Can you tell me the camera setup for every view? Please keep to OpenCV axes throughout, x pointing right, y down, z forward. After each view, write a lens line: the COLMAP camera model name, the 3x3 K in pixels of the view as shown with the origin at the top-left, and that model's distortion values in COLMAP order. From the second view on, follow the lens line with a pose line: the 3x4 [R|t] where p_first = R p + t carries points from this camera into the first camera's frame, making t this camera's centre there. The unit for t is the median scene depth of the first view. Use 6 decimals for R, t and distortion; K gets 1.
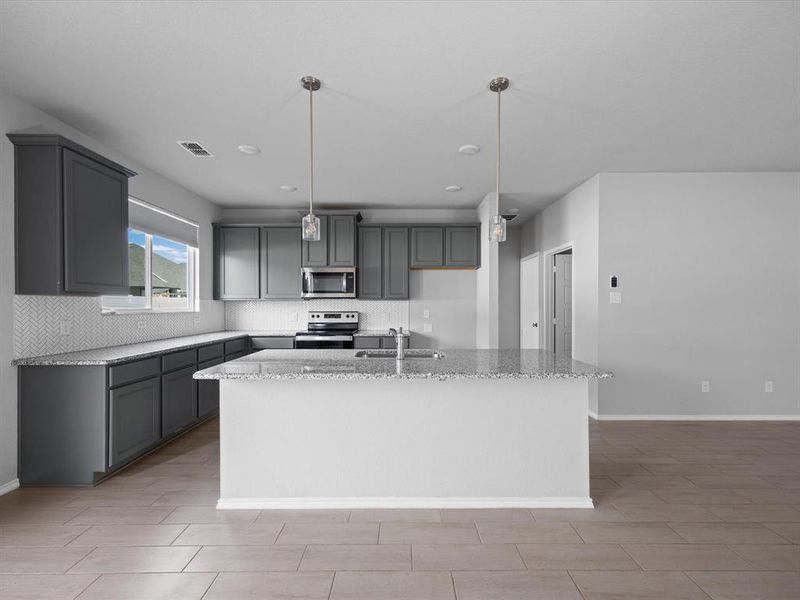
lens RADIAL K [[340.2, 0, 400.6], [0, 340.2, 301.3], [0, 0, 1]] dist [0.002261, 0.000141]
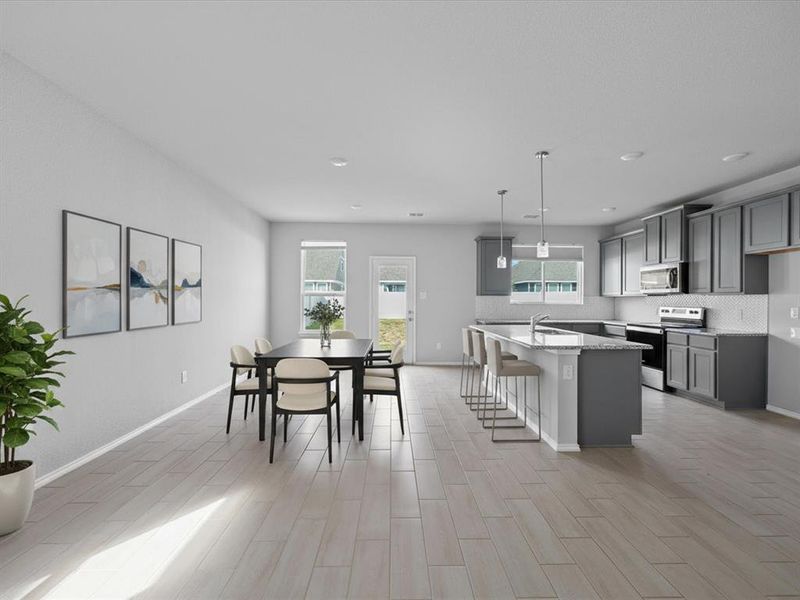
lens RADIAL K [[340.2, 0, 394.6], [0, 340.2, 300.8], [0, 0, 1]] dist [0.002261, 0.000141]
pose [[0.013818, 0.004767, -0.999893, 0.850566], [0.009721, 0.999941, 0.004901, -0.000120], [0.999857, -0.009788, 0.013771, 0.155767]]
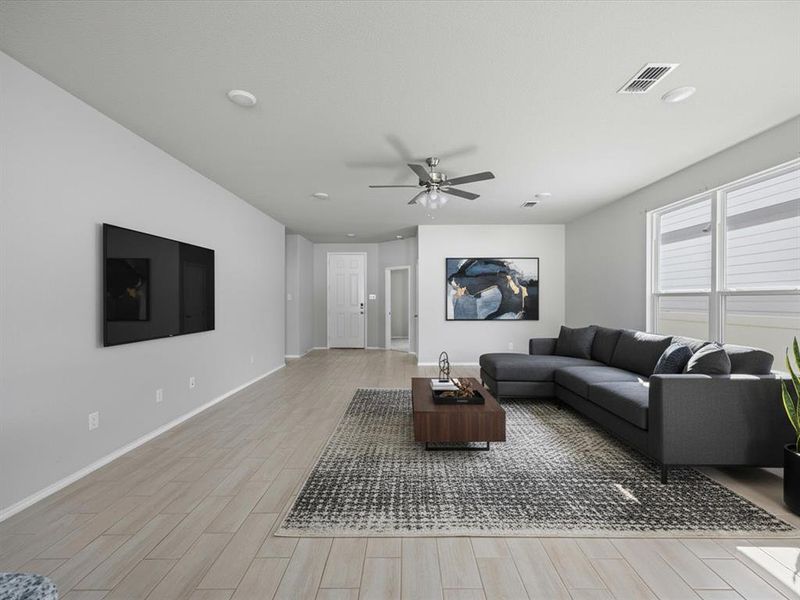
lens RADIAL K [[347.6, 0, 402.1], [0, 347.6, 298.7], [0, 0, 1]] dist [0.004761, 0.002288]
pose [[0.008532, 0.003263, 0.999958, 0.152189], [-0.003872, 0.999987, -0.003230, 0.004324], [-0.999956, -0.003845, 0.008545, 0.289288]]
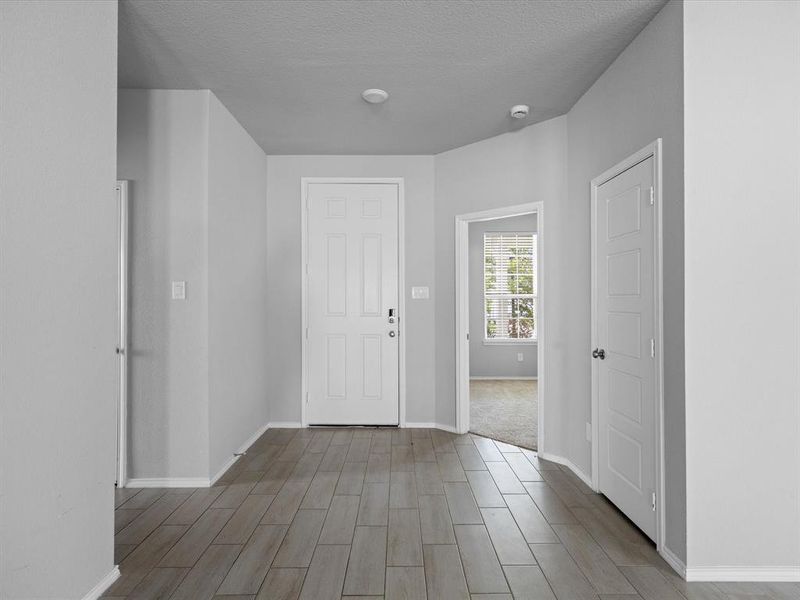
lens RADIAL K [[411.8, 0, 397.5], [0, 411.8, 299.7], [0, 0, 1]] dist [0.021168, 0.000362]
pose [[0.003961, 0.004805, 0.999981, 1.147584], [-0.007670, 0.999959, -0.004775, 0.007653], [-0.999963, -0.007651, 0.003997, 0.503653]]
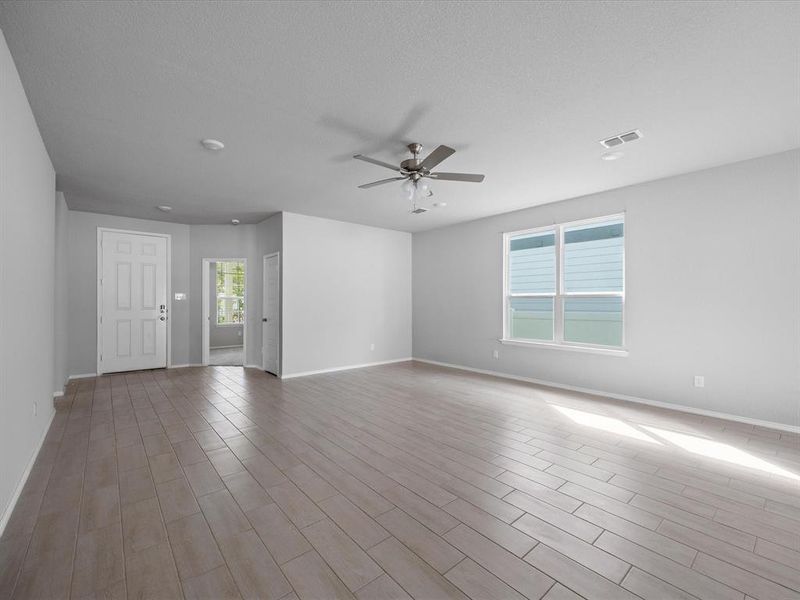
lens RADIAL K [[347.6, 0, 405.3], [0, 347.6, 297.5], [0, 0, 1]] dist [0.004761, 0.002288]
pose [[-0.646182, 0.009569, 0.763123, 0.388081], [-0.005378, 0.999839, -0.017091, 0.011875], [-0.763164, -0.015148, -0.646027, 0.670657]]
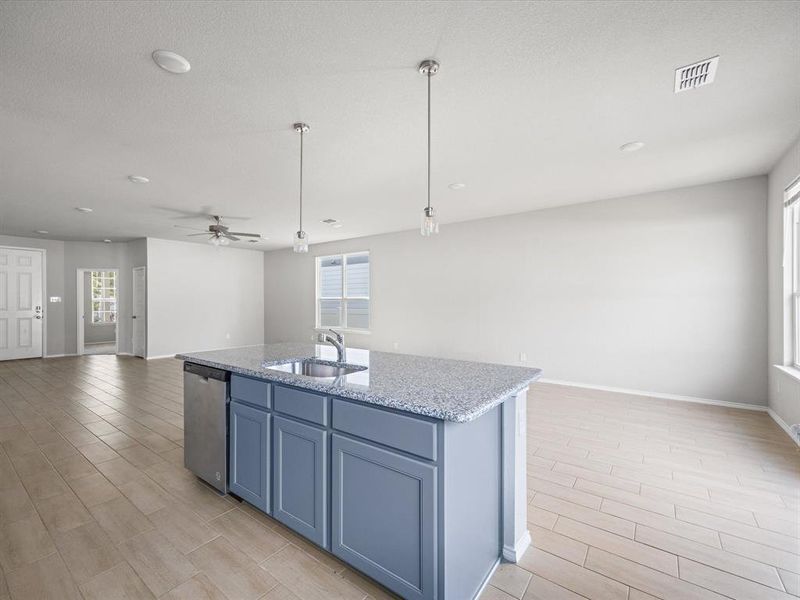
lens RADIAL K [[347.6, 0, 401.0], [0, 347.6, 298.6], [0, 0, 1]] dist [0.004761, 0.002288]
pose [[-0.800571, 0.009304, 0.599166, -0.340649], [0.000522, 0.999890, -0.014829, 0.011210], [-0.599238, -0.011559, -0.800488, 0.813088]]
